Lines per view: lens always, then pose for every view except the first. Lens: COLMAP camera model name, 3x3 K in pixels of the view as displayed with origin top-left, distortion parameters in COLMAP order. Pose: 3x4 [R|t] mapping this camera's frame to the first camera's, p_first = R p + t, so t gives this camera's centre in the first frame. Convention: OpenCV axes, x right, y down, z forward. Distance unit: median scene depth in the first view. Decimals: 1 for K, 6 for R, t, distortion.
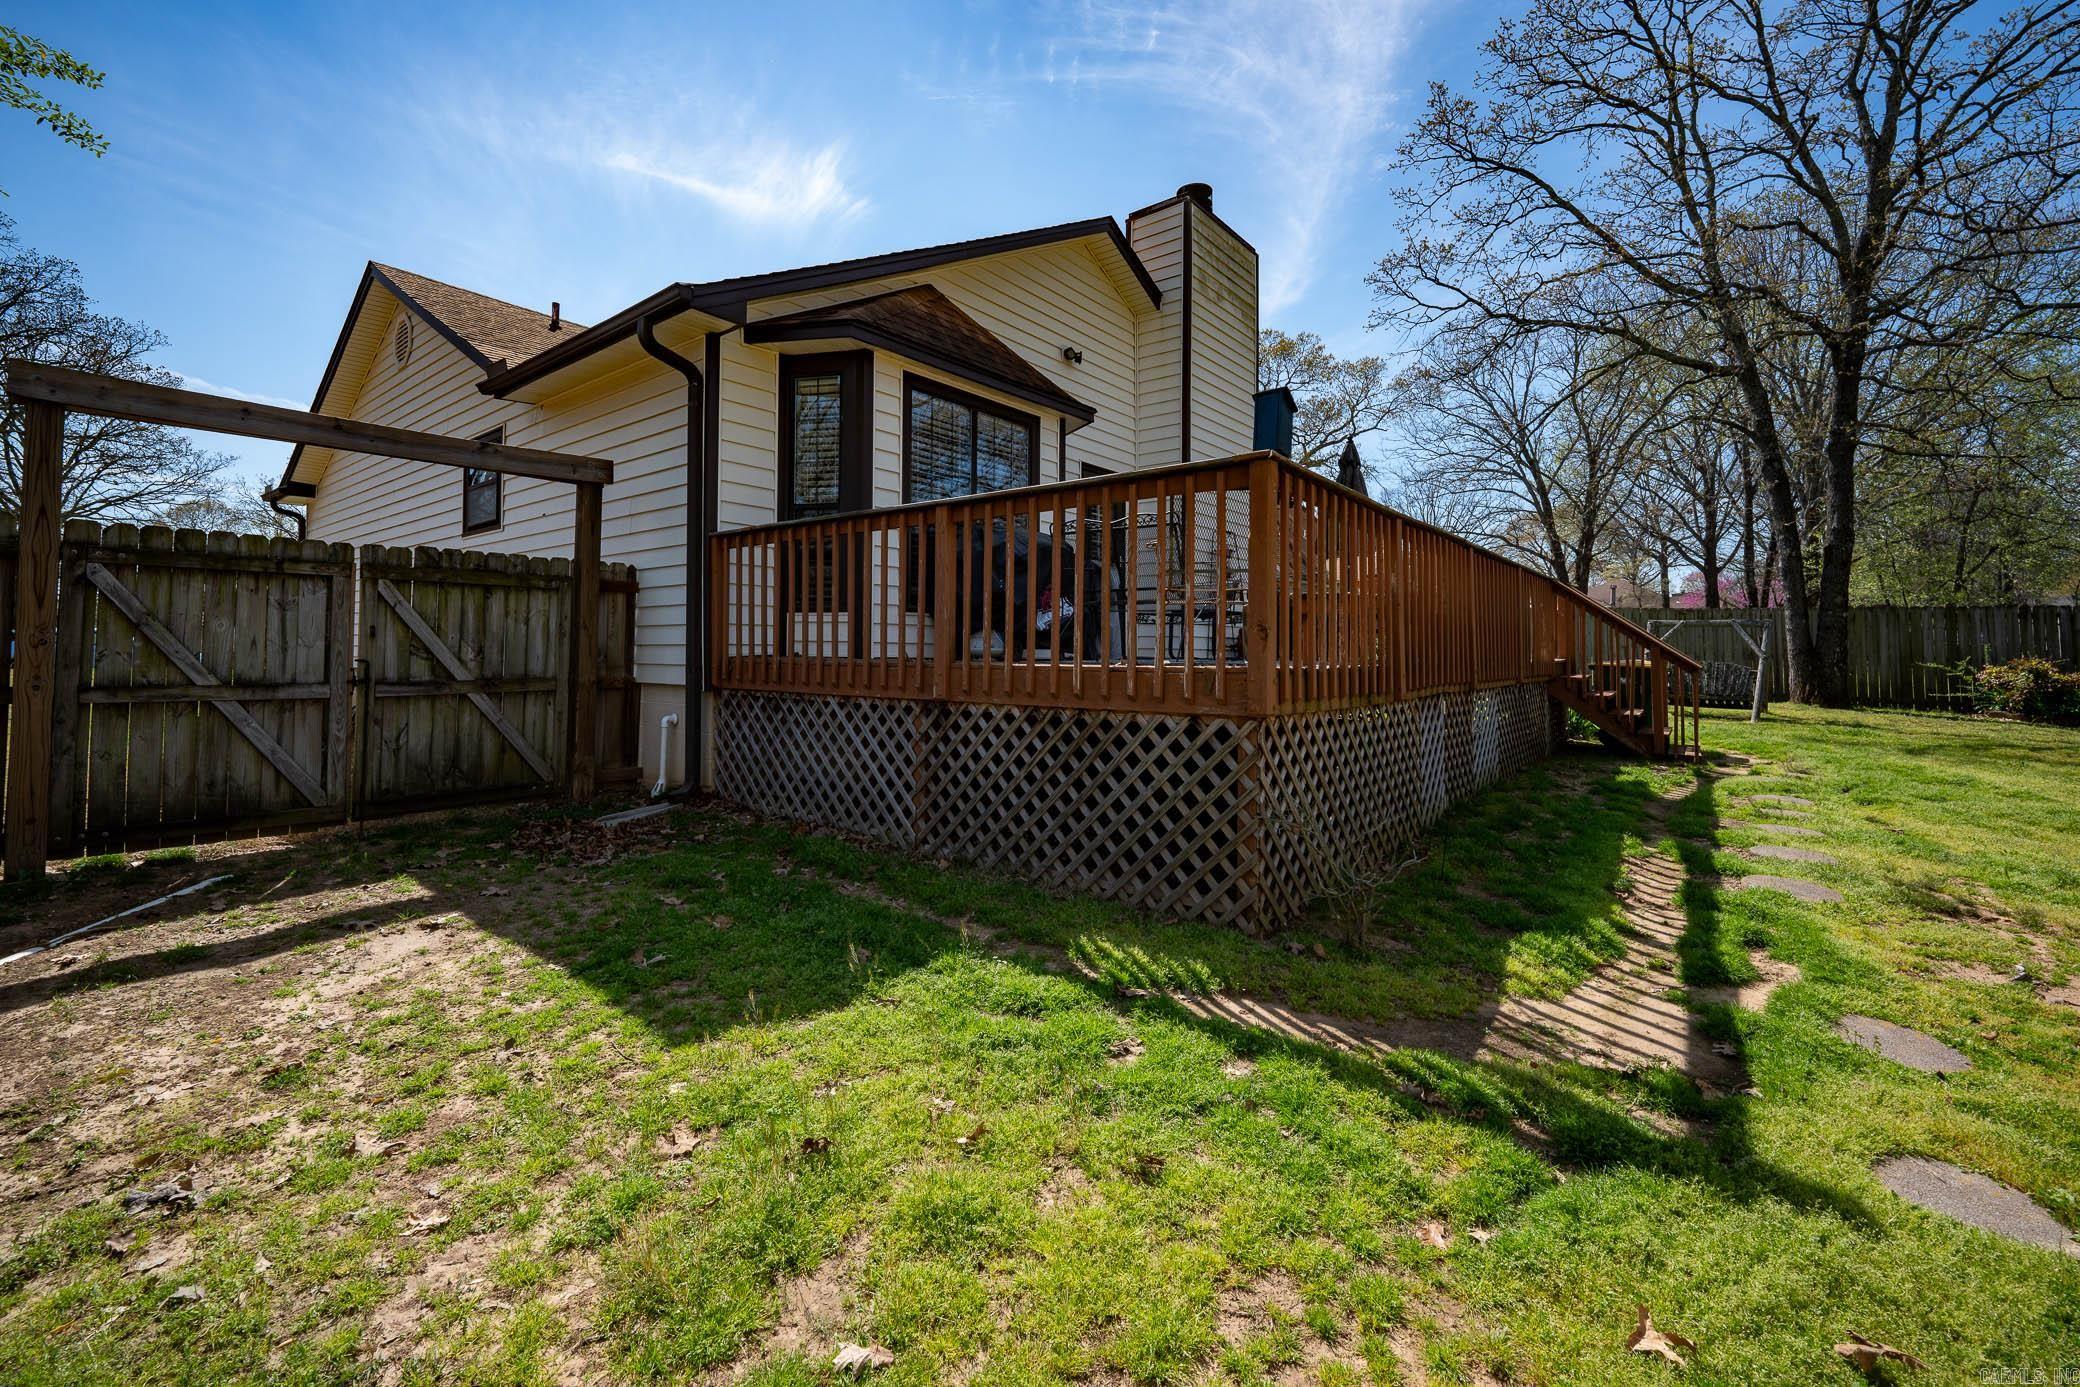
lens RADIAL K [[860.8, 0, 1042.7], [0, 860.8, 634.8], [0, 0, 1]] dist [-0.000960, -0.000087]
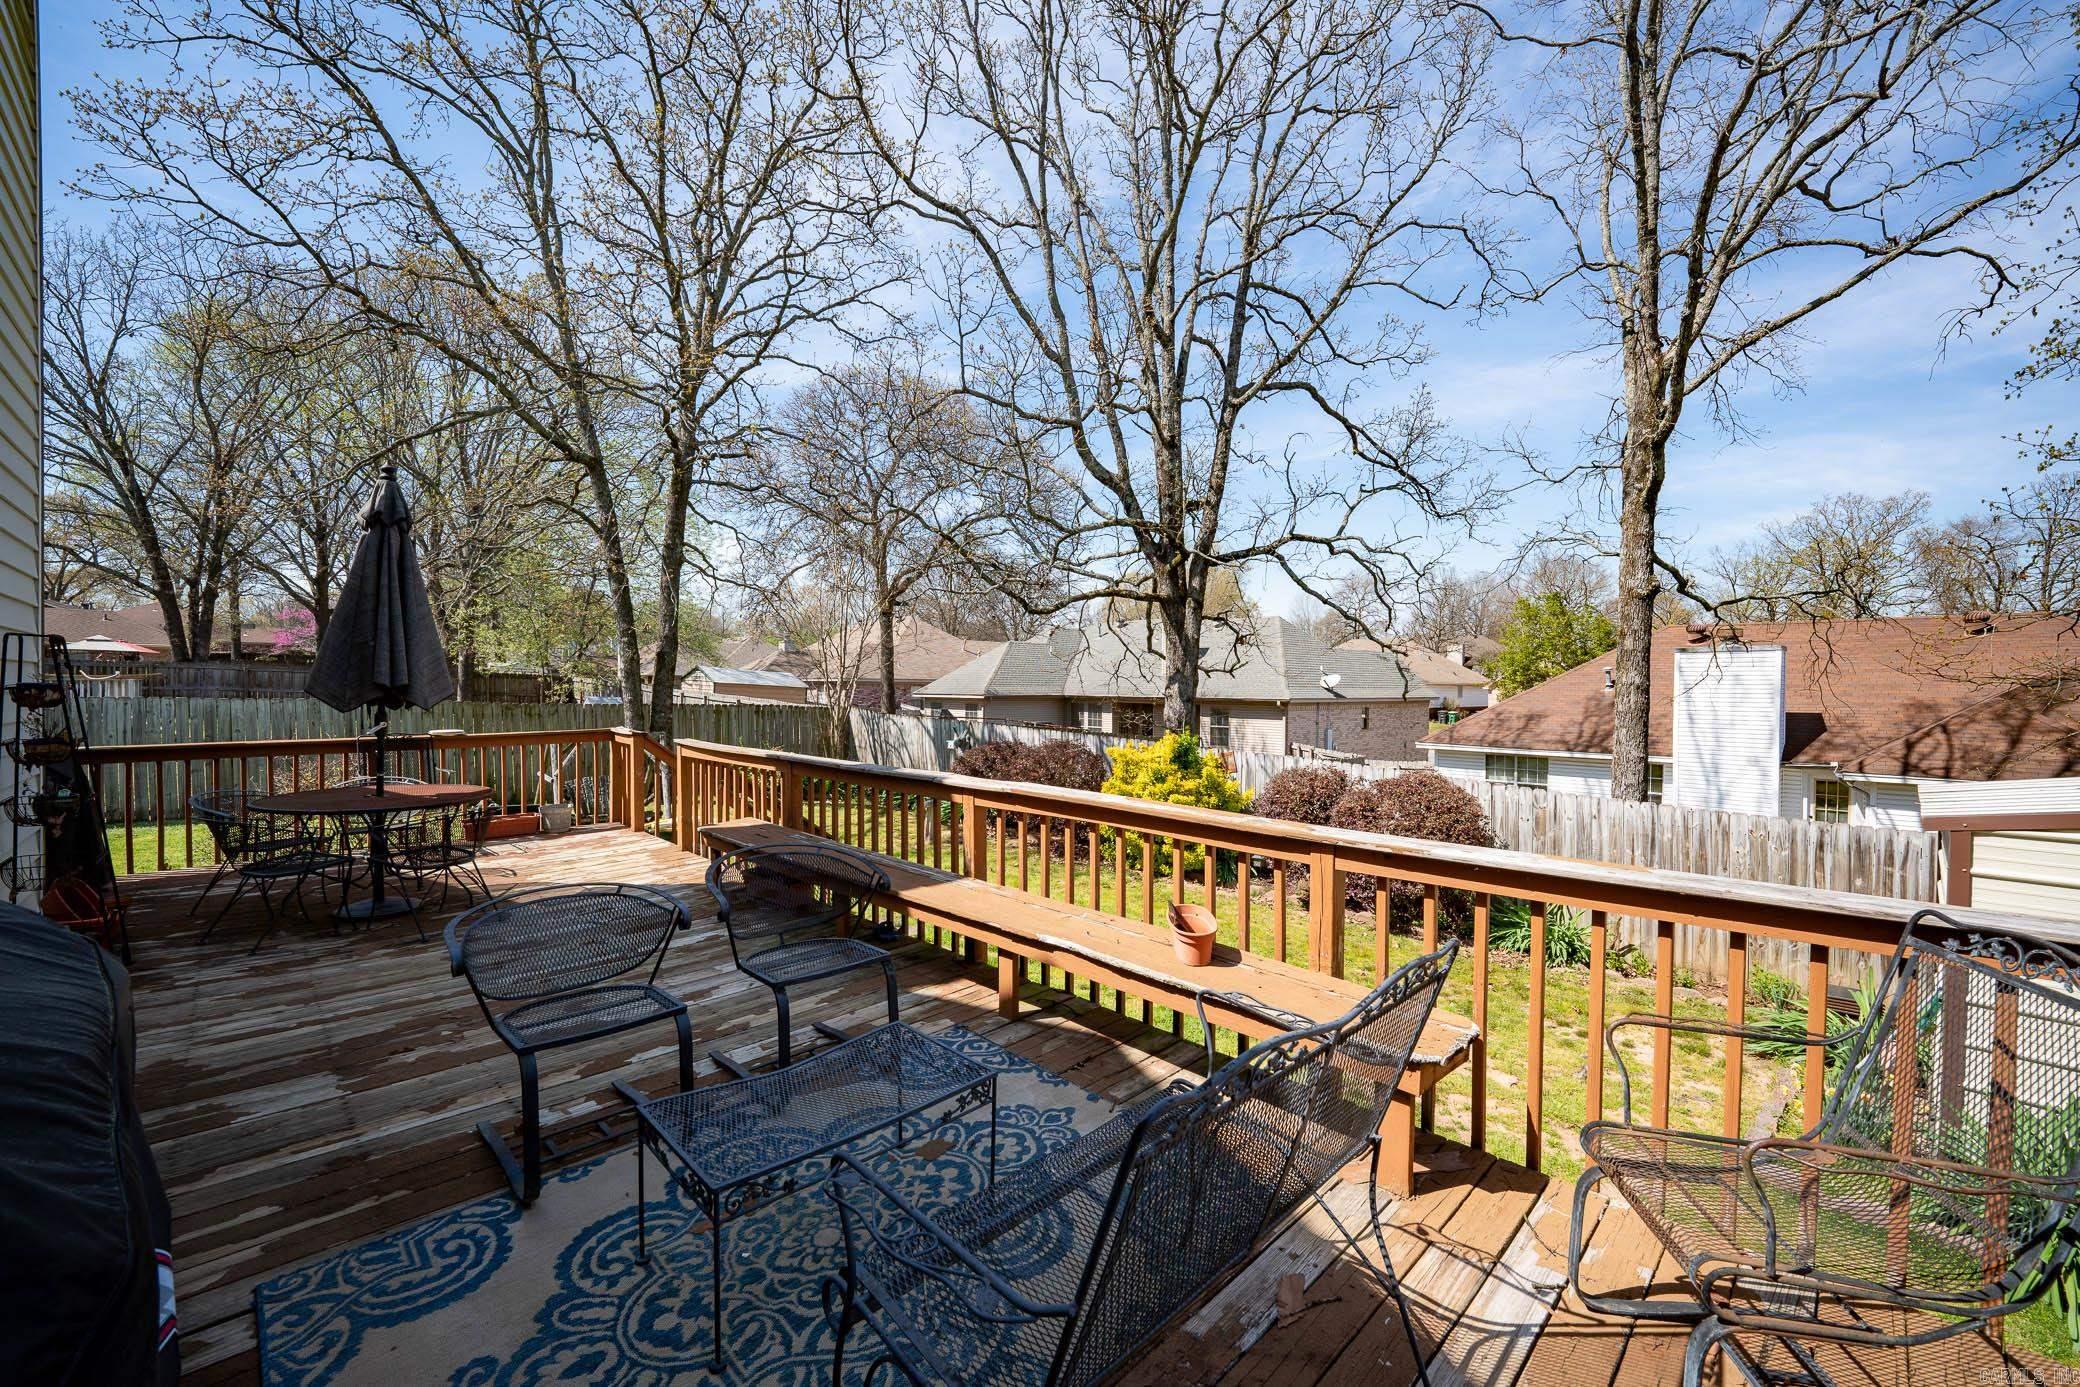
lens RADIAL K [[836.8, 0, 1035.1], [0, 836.8, 701.9], [0, 0, 1]] dist [0.000300, -0.000047]
pose [[0.134933, -0.021003, 0.990632, -0.024406], [-0.028090, 0.999292, 0.025013, -0.030823], [-0.990457, -0.031201, 0.134247, 0.147903]]
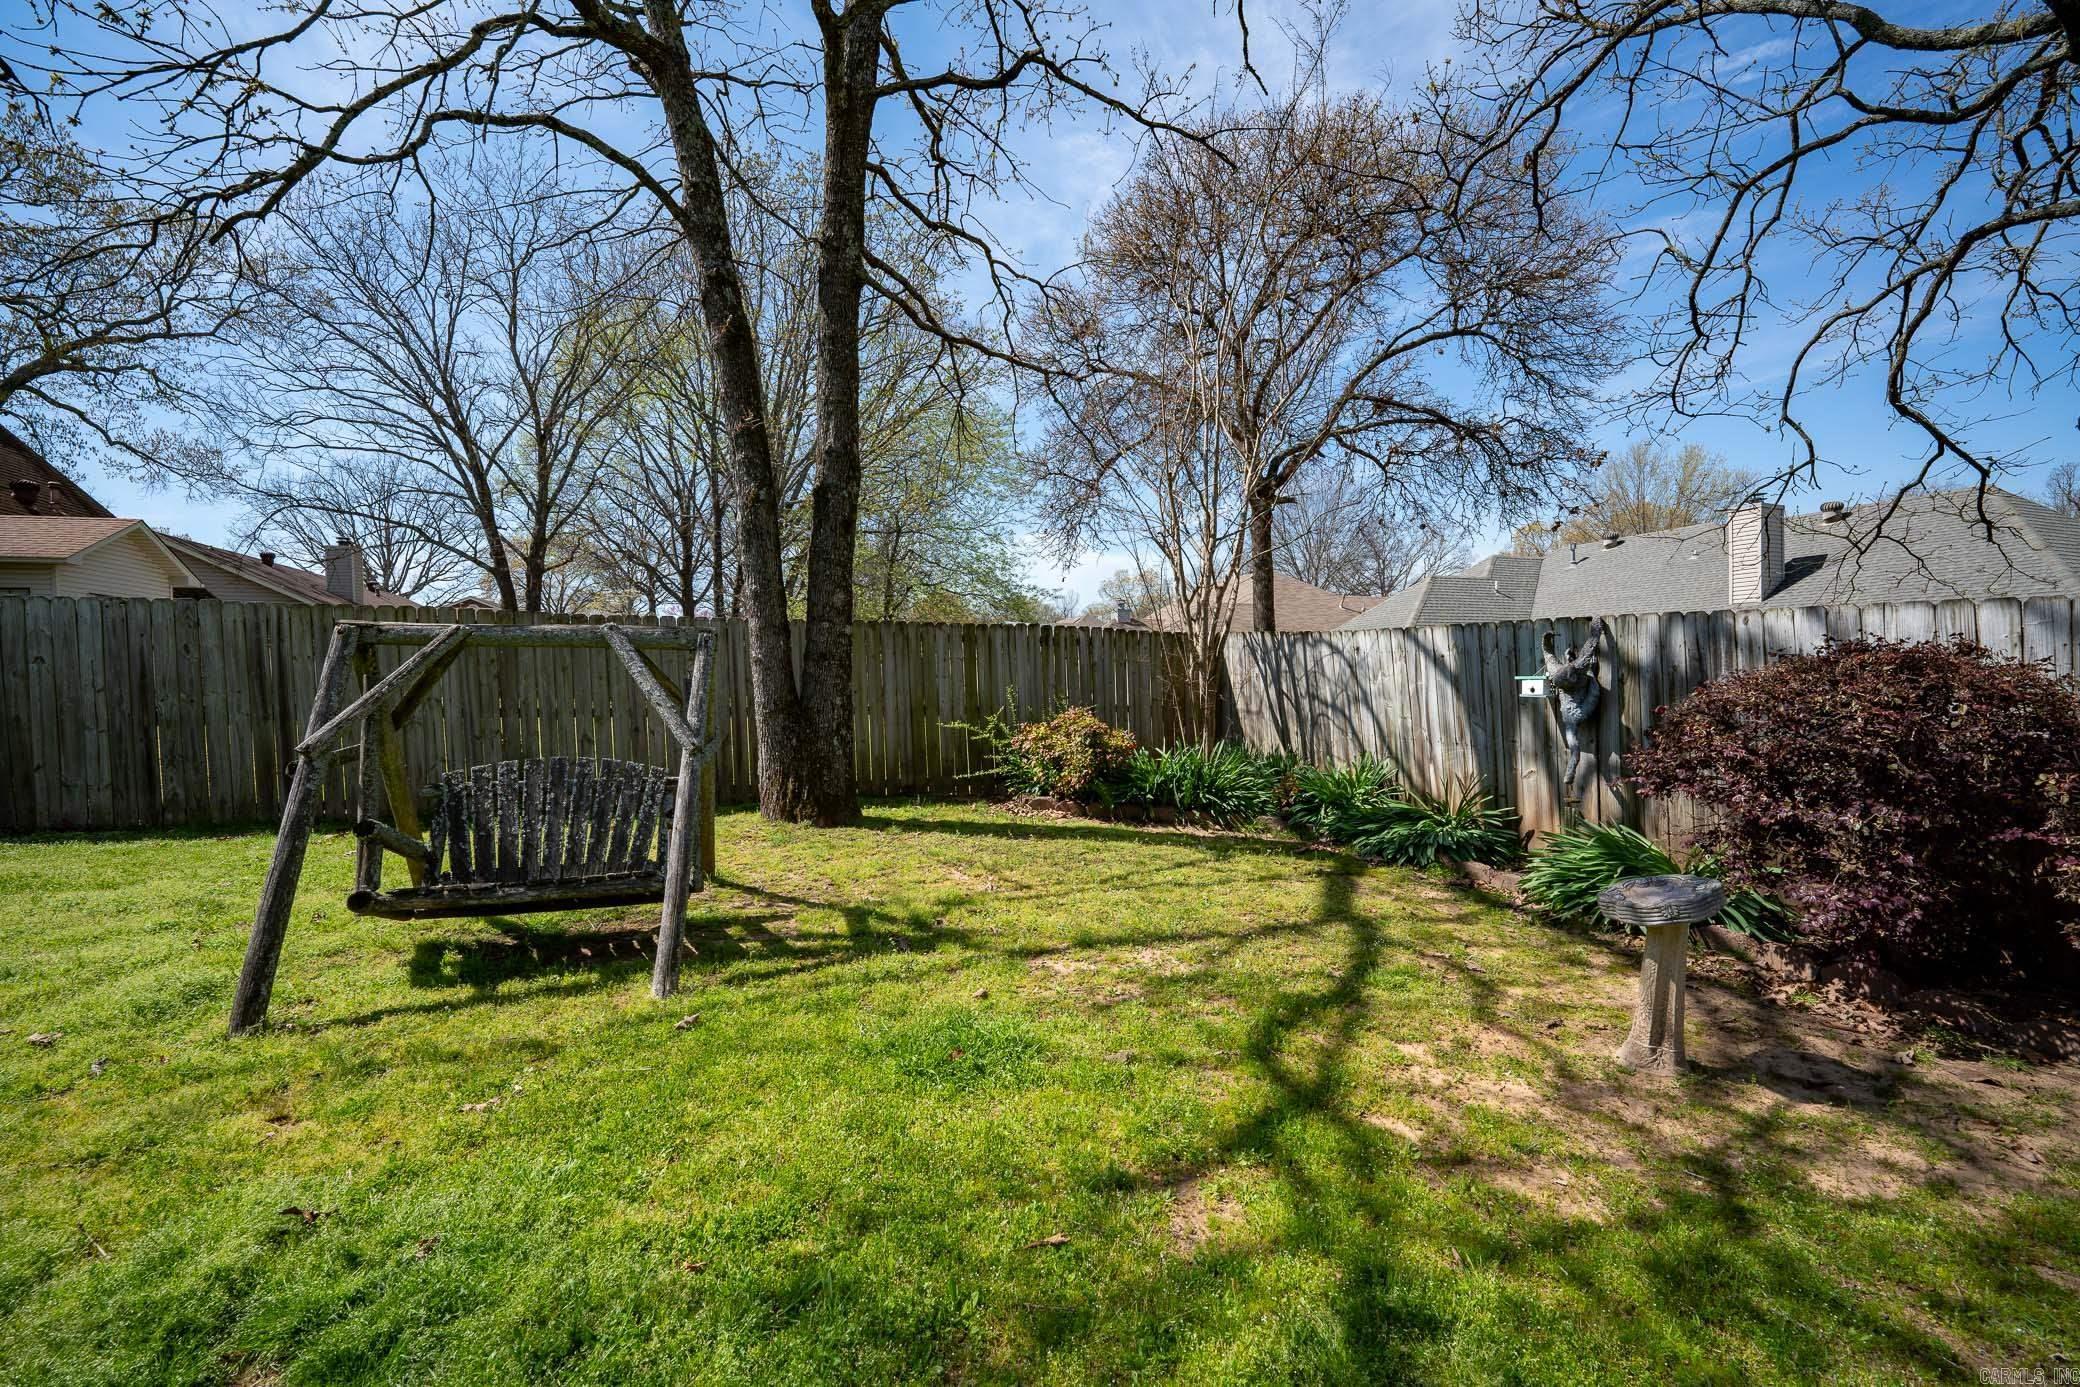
lens RADIAL K [[836.8, 0, 1035.1], [0, 836.8, 701.9], [0, 0, 1]] dist [0.000300, -0.000047]
pose [[0.507277, -0.032087, 0.861185, 0.213814], [0.000741, 0.999322, 0.036797, -0.000078], [-0.861783, -0.018028, 0.506957, 0.247263]]
